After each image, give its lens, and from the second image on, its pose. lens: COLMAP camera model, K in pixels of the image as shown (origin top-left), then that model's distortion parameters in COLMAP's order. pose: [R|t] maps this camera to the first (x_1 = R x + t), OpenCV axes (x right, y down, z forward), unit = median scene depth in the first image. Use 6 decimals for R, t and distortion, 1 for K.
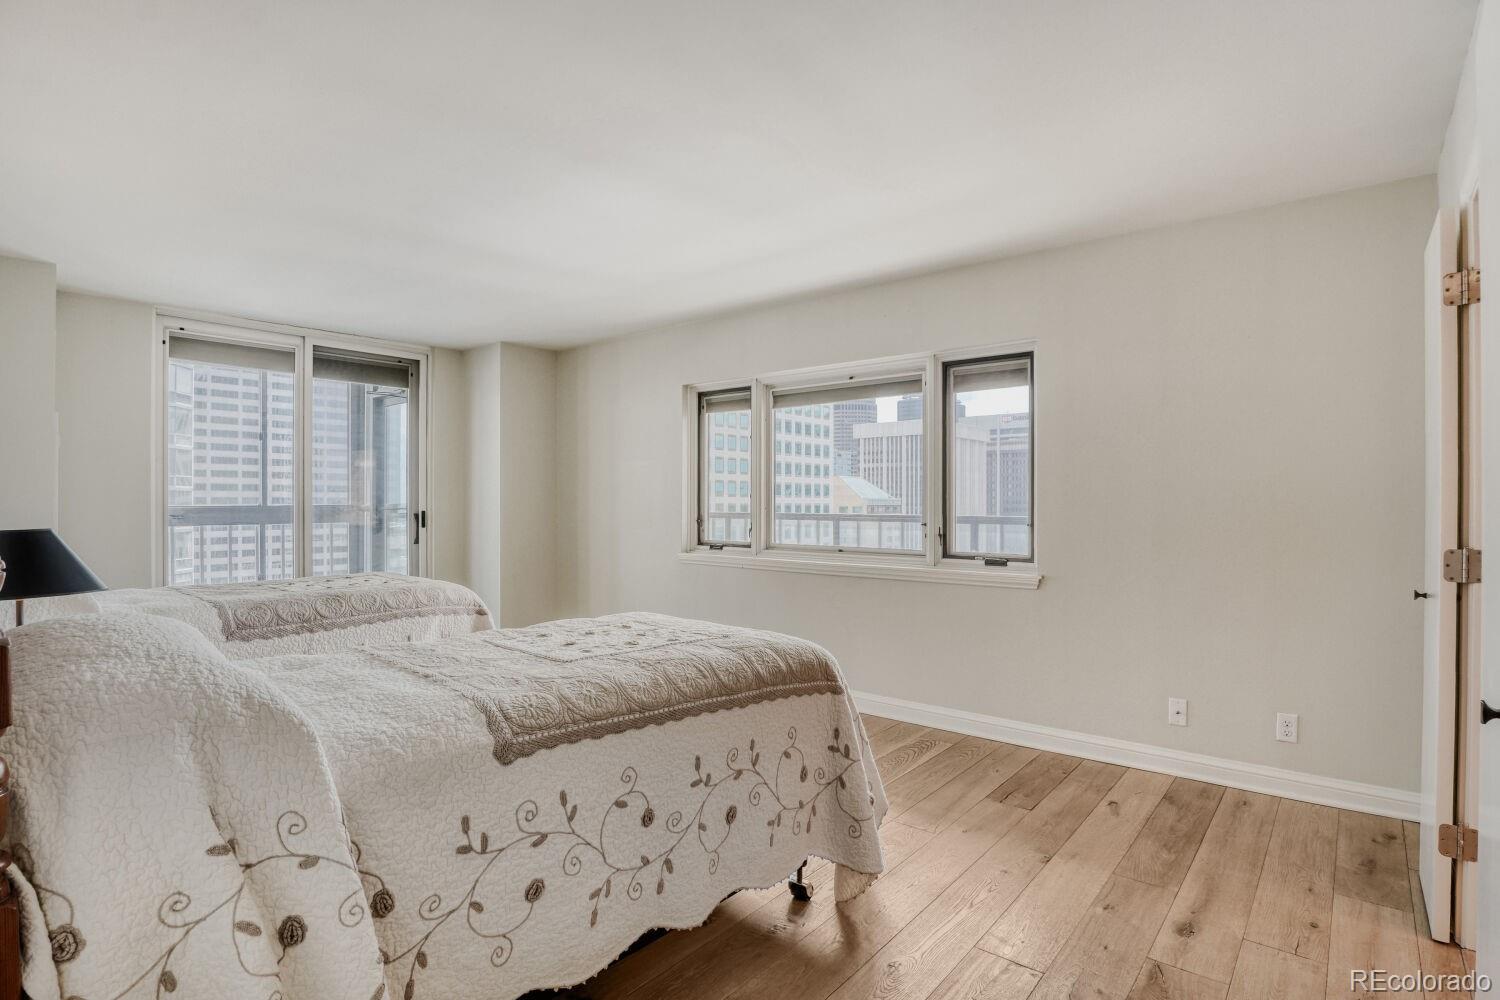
lens RADIAL K [[736.9, 0, 741.5], [0, 736.9, 507.6], [0, 0, 1]] dist [-0.017722, 0.002353]
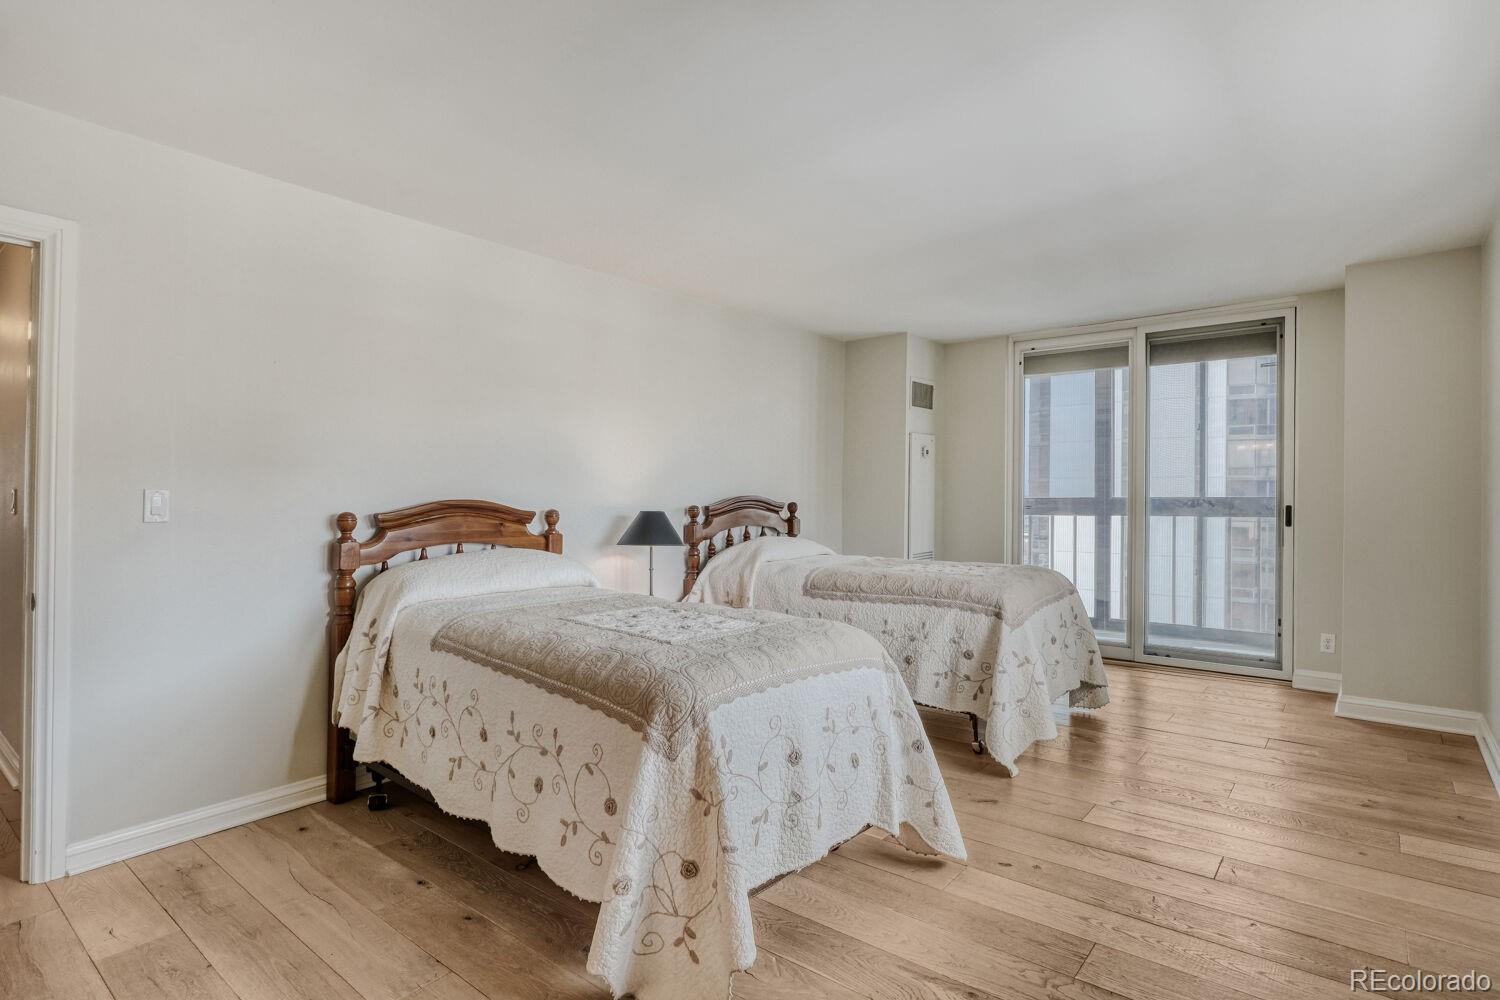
lens RADIAL K [[736.9, 0, 727.7], [0, 736.9, 475.6], [0, 0, 1]] dist [-0.017722, 0.002353]
pose [[0.043820, -0.024044, -0.998750, 1.014698], [-0.004905, 0.999693, -0.024282, -0.016932], [0.999027, 0.005963, 0.043689, 1.131170]]
